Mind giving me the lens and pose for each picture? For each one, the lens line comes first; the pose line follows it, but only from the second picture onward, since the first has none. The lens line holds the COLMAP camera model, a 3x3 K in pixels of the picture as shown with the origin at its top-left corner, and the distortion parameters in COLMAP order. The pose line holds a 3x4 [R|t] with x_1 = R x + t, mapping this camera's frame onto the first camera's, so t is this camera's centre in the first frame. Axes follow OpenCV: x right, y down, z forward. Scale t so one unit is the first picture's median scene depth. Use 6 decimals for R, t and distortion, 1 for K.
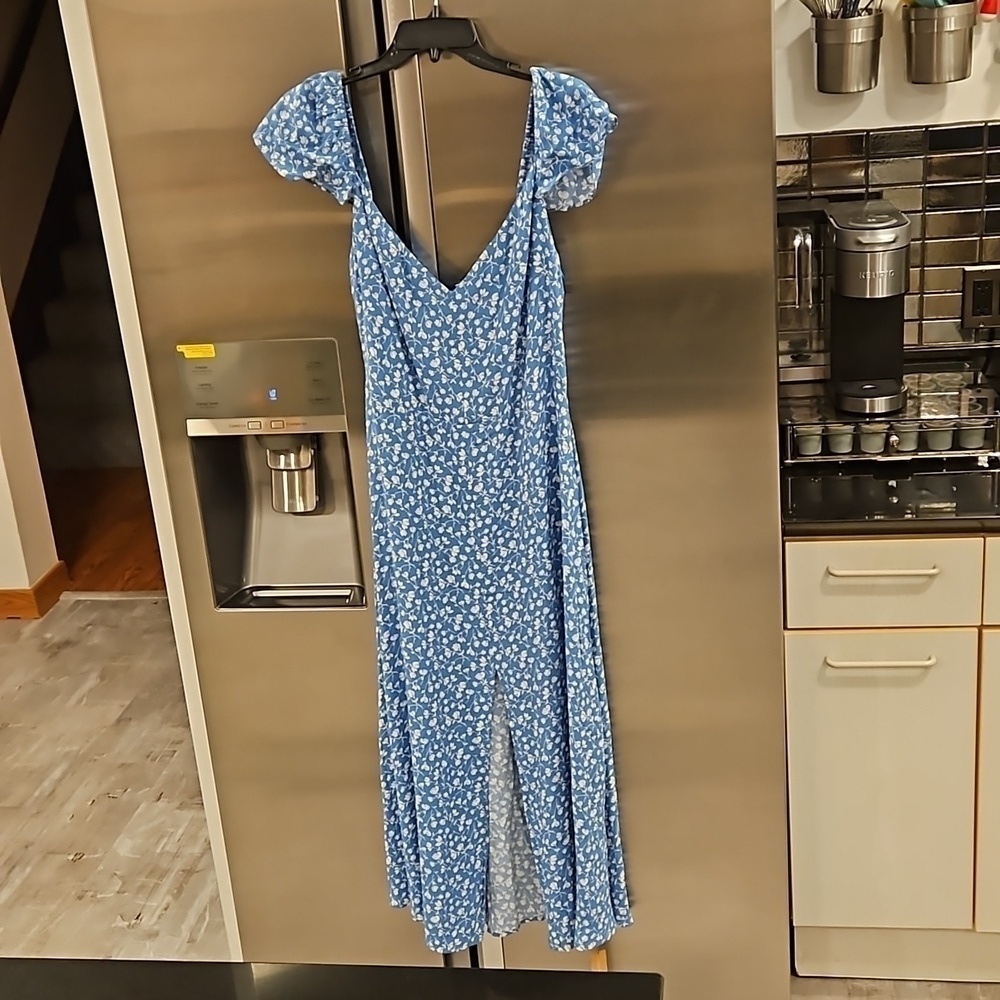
lens RADIAL K [[1426.9, 0, 508.8], [0, 1426.9, 496.6], [0, 0, 1]] dist [0.072215, 0.000000]
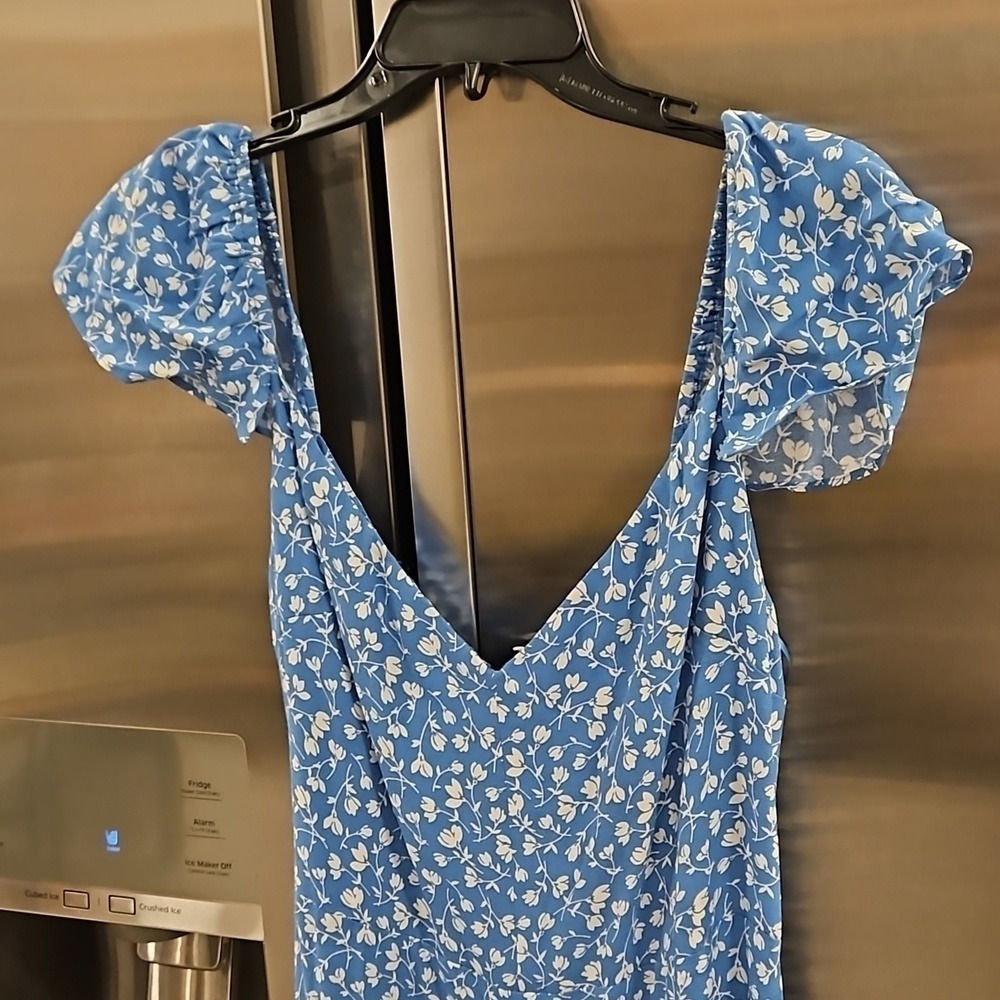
lens RADIAL K [[1426.9, 0, 503.5], [0, 1426.9, 499.3], [0, 0, 1]] dist [0.072215, 0.000000]
pose [[0.983447, 0.059517, -0.171145, 0.027160], [-0.075710, 0.993087, -0.089697, -0.157620], [0.164623, 0.101170, 0.981154, 0.616498]]
